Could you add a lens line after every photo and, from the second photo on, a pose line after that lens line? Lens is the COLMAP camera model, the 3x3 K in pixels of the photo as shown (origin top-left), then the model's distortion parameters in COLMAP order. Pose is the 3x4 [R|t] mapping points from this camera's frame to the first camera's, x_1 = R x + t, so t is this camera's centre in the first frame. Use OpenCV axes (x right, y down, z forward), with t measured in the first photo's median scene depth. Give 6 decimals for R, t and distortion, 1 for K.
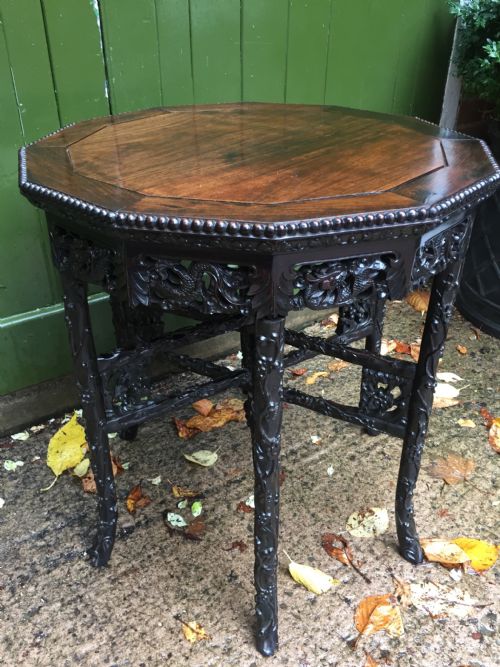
lens RADIAL K [[570.4, 0, 252.0], [0, 570.4, 335.2], [0, 0, 1]] dist [0.081874, -0.124239]
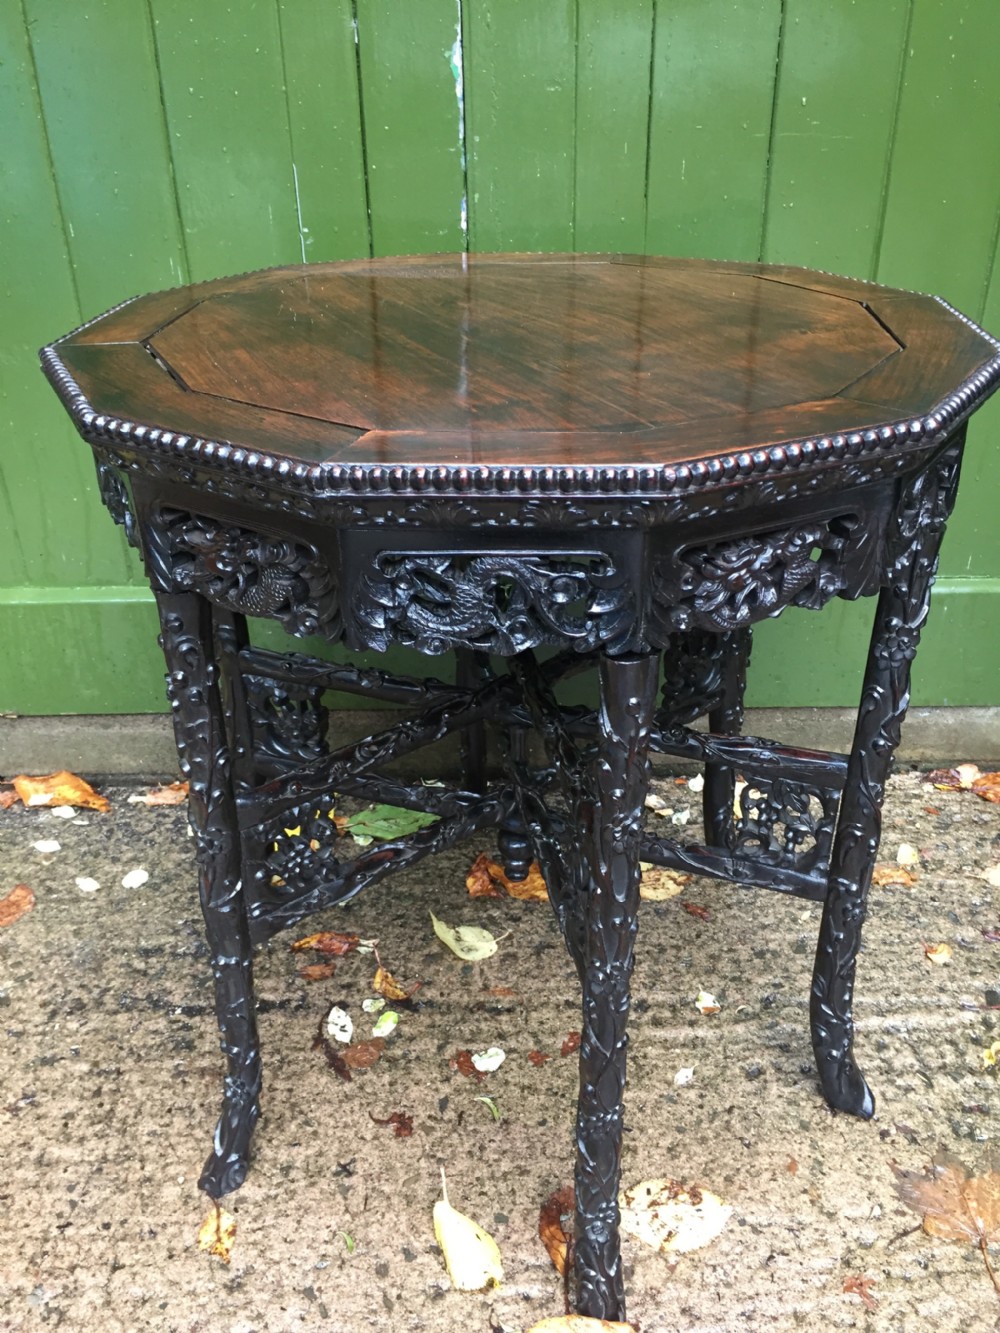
lens RADIAL K [[1140.0, 0, 508.4], [0, 1140.0, 672.2], [0, 0, 1]] dist [0.081874, -0.124239]
pose [[0.826222, 0.258658, -0.500452, 0.436769], [-0.272992, 0.960918, 0.045954, -0.078152], [0.492780, 0.098651, 0.864544, 0.140523]]
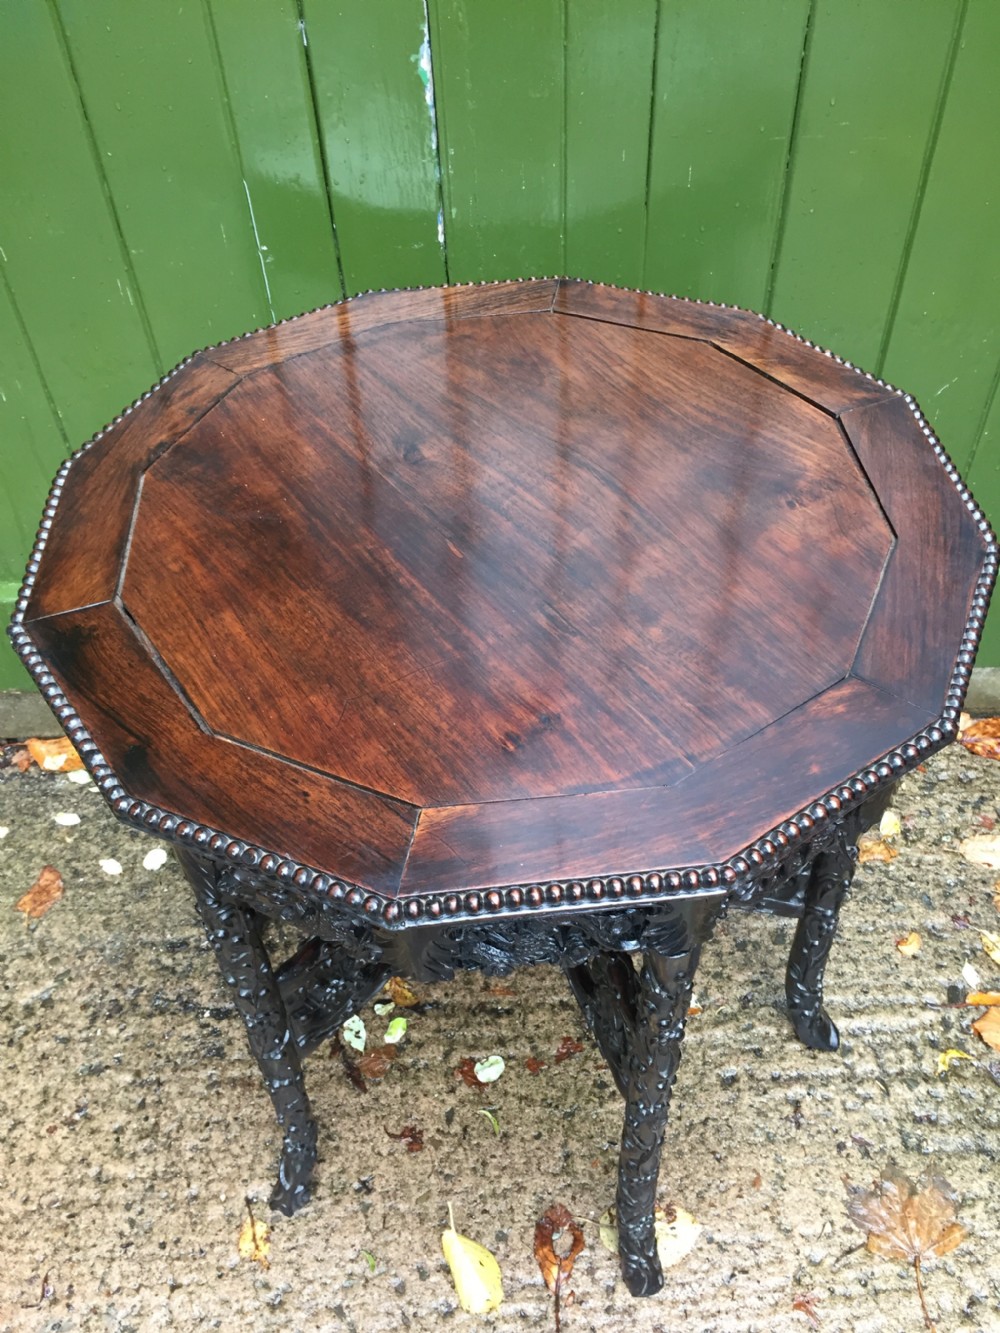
lens RADIAL K [[1140.0, 0, 507.9], [0, 1140.0, 666.1], [0, 0, 1]] dist [0.081874, -0.124239]
pose [[0.826101, 0.384301, -0.412153, 0.329809], [-0.254459, 0.906967, 0.335650, -0.438969], [0.502799, -0.172405, 0.847036, 0.166468]]
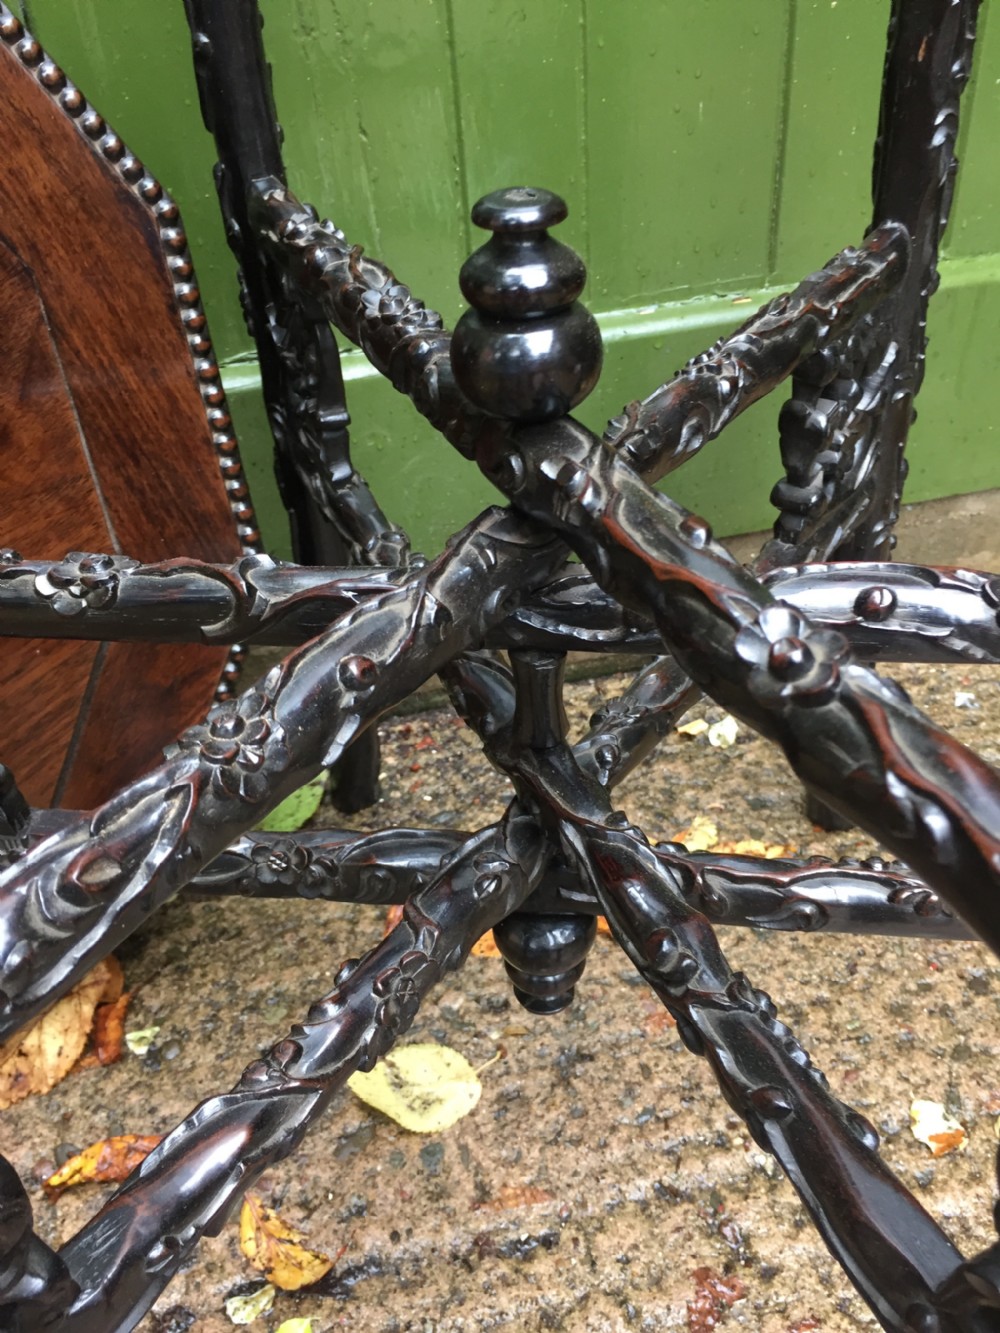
lens RADIAL K [[1140.0, 0, 496.2], [0, 1140.0, 670.6], [0, 0, 1]] dist [0.081874, -0.124239]
pose [[0.928923, 0.160832, -0.333518, 0.089729], [-0.122543, 0.983515, 0.132971, -0.032787], [0.349406, -0.082650, 0.933319, 0.644163]]
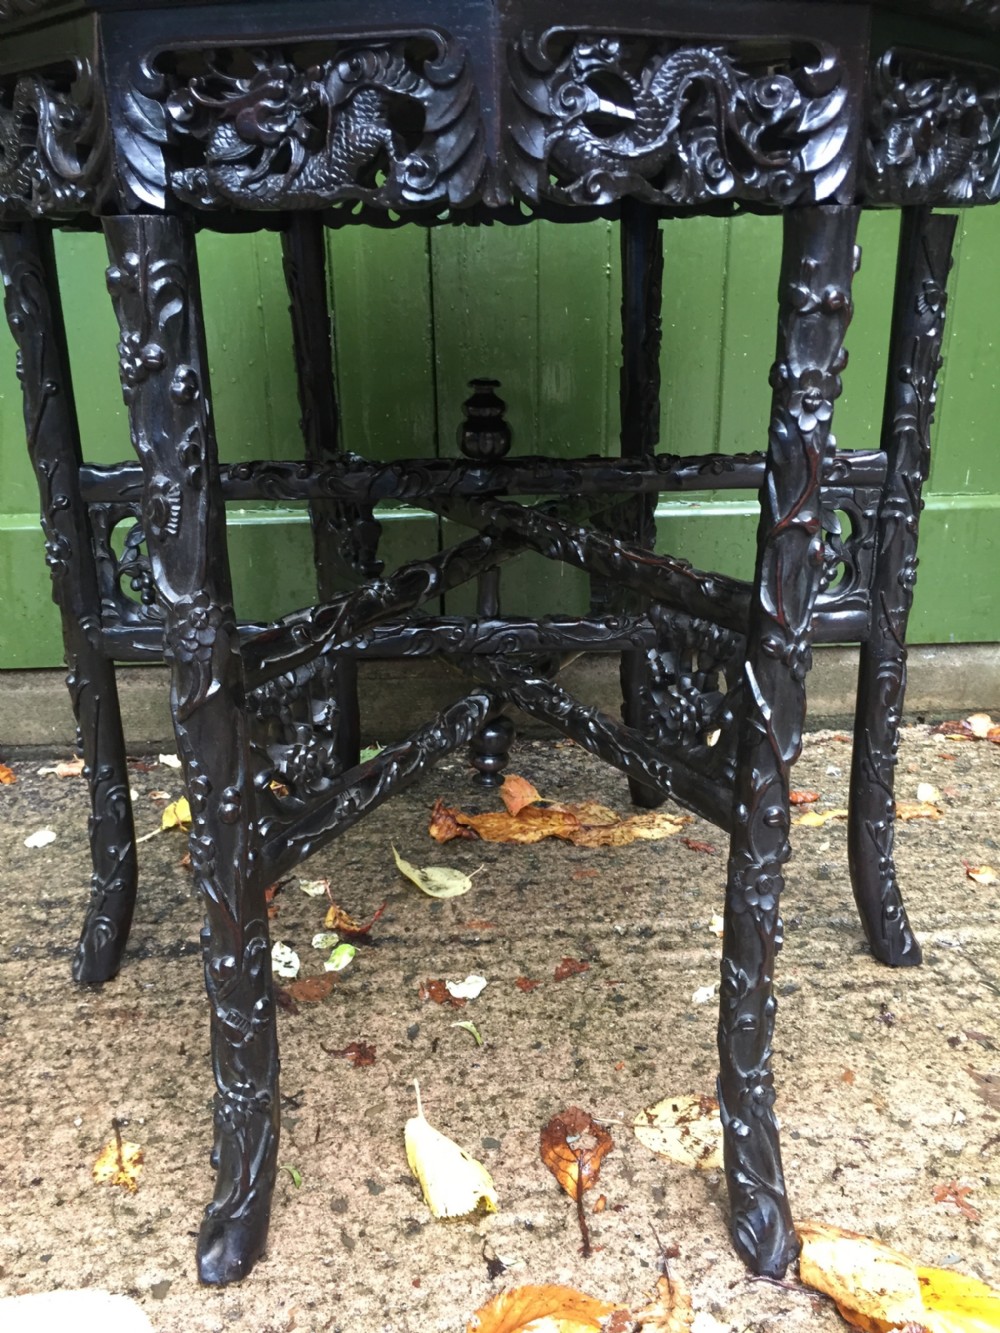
lens RADIAL K [[1140.0, 0, 505.9], [0, 1140.0, 675.6], [0, 0, 1]] dist [0.081874, -0.124239]
pose [[0.854375, 0.162576, -0.493571, 0.401446], [-0.249485, 0.961508, -0.115151, 0.173837], [0.455852, 0.221521, 0.862048, 0.288424]]
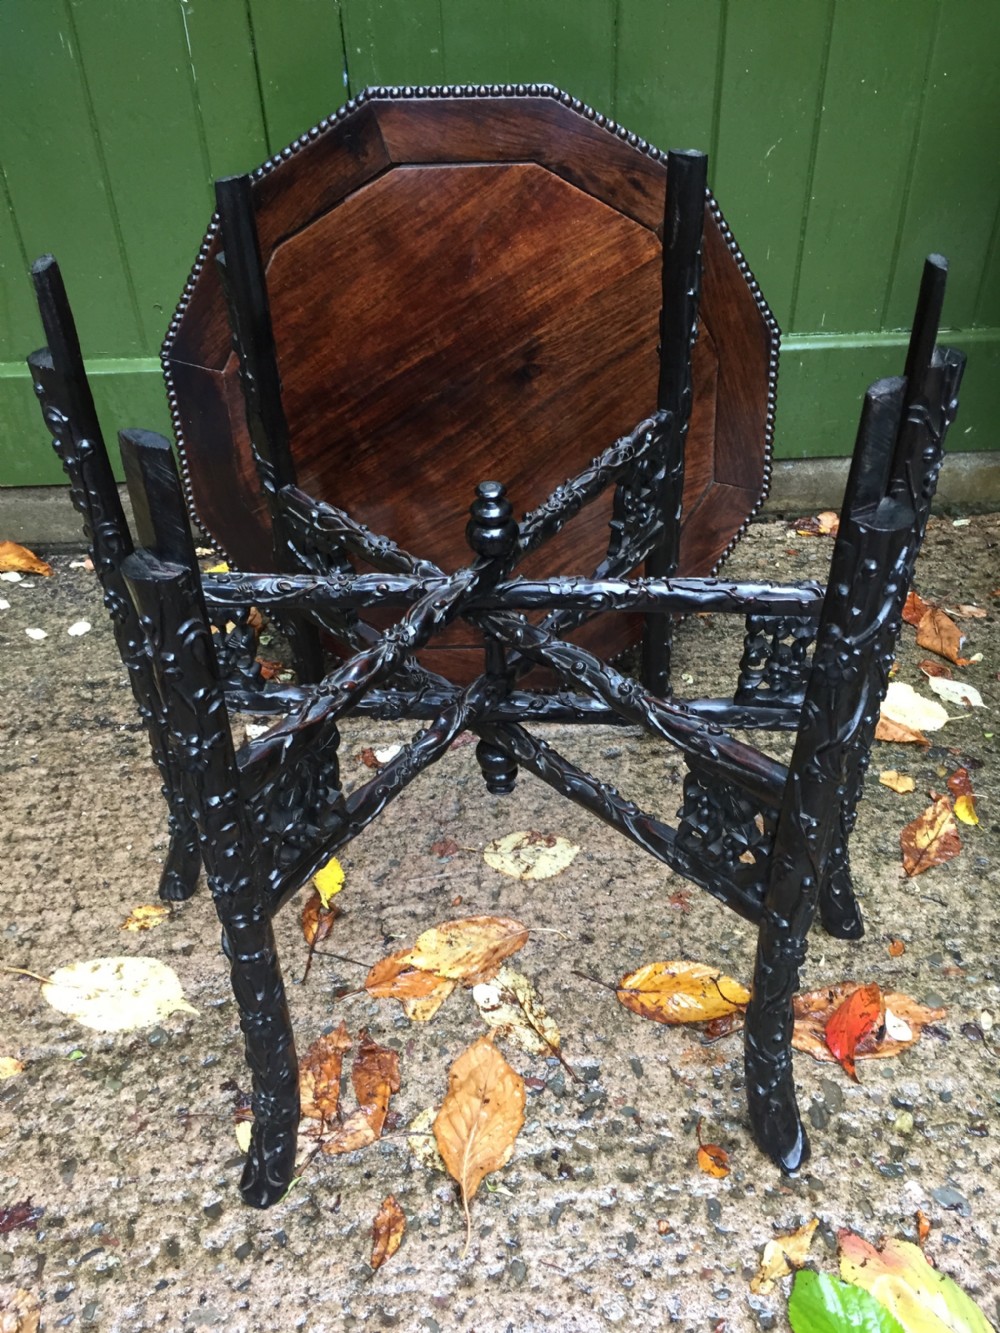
lens RADIAL K [[1140.0, 0, 505.5], [0, 1140.0, 673.2], [0, 0, 1]] dist [0.081874, -0.124239]
pose [[0.845271, 0.300790, -0.441635, 0.606889], [-0.246888, 0.952847, 0.176433, -0.018405], [0.473880, -0.040099, 0.879676, 0.055342]]
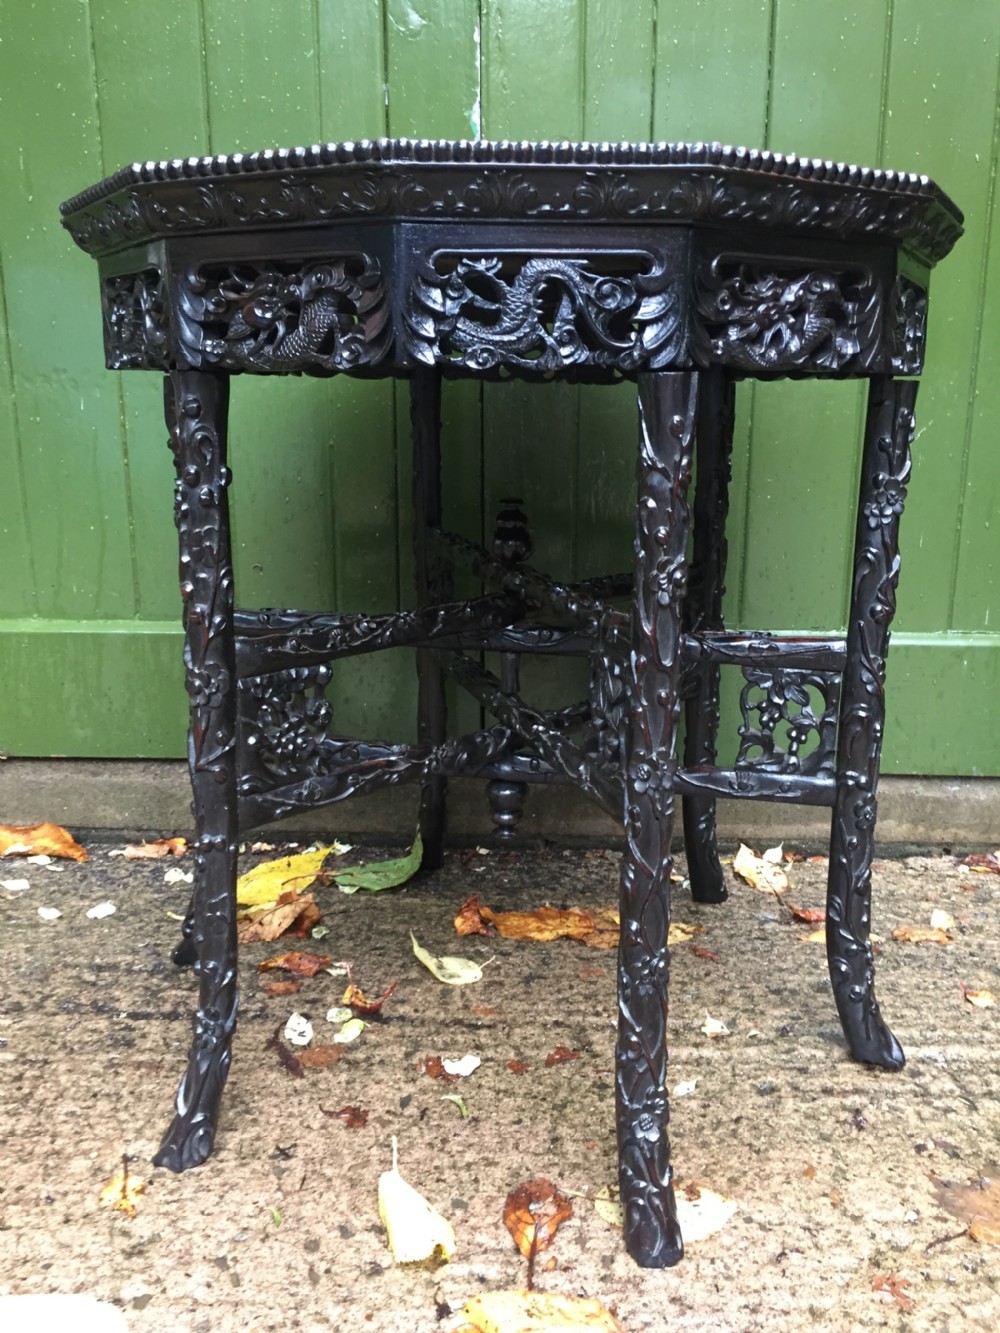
lens RADIAL K [[1140.0, 0, 504.6], [0, 1140.0, 677.4], [0, 0, 1]] dist [0.081874, -0.124239]
pose [[0.797257, 0.136396, -0.588028, 0.512405], [-0.306933, 0.930408, -0.200331, 0.191205], [0.519782, 0.340201, 0.783639, 0.260423]]
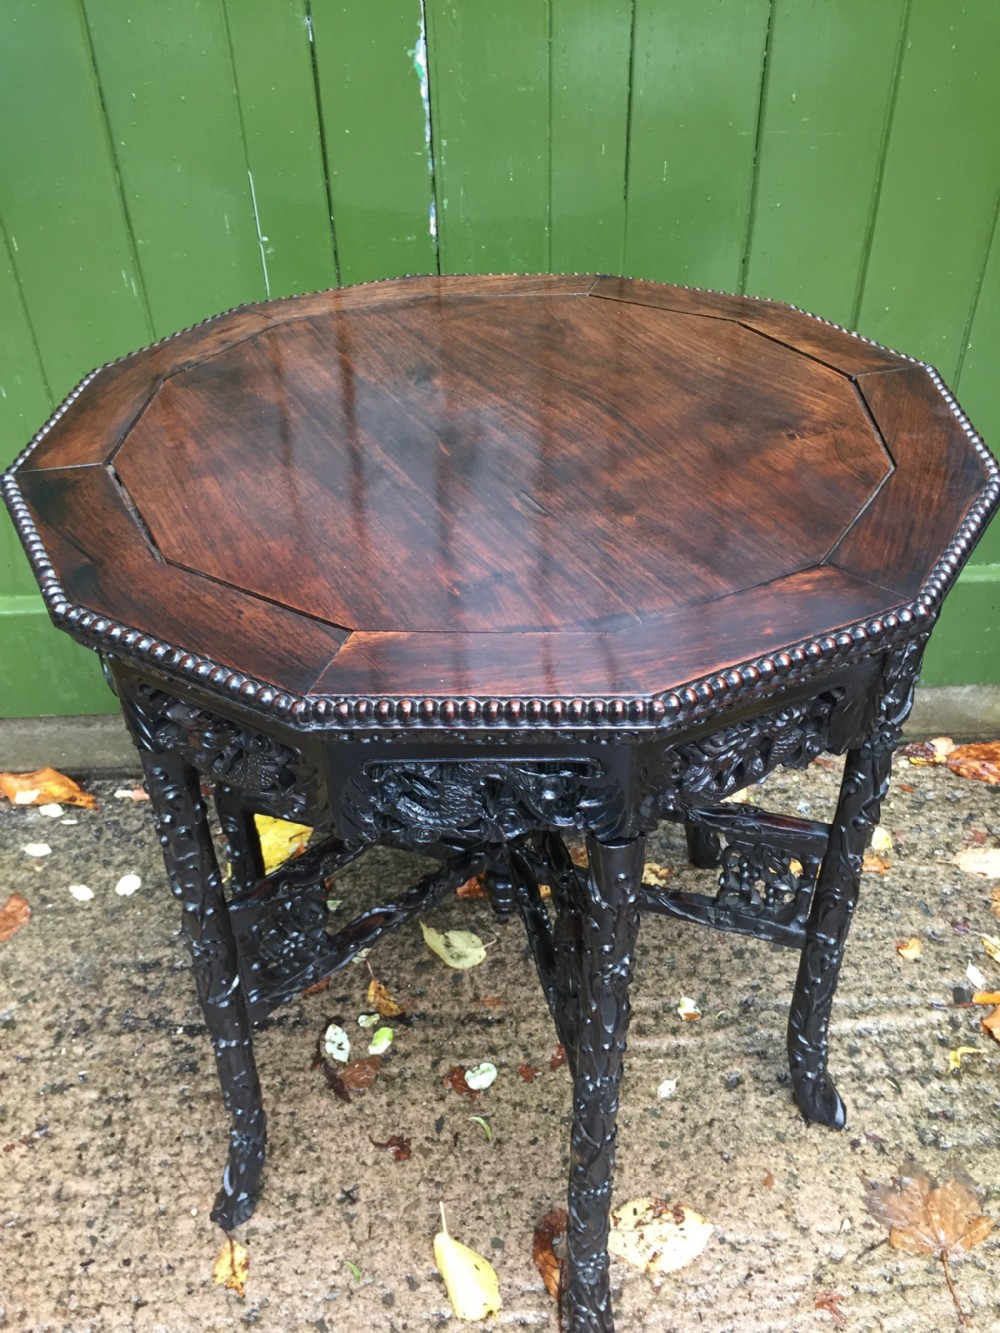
lens RADIAL K [[1140.0, 0, 508.1], [0, 1140.0, 670.2], [0, 0, 1]] dist [0.081874, -0.124239]
pose [[0.842220, 0.307174, -0.443069, 0.379786], [-0.254144, 0.950980, 0.176206, -0.249606], [0.475476, -0.035801, 0.879000, 0.133131]]
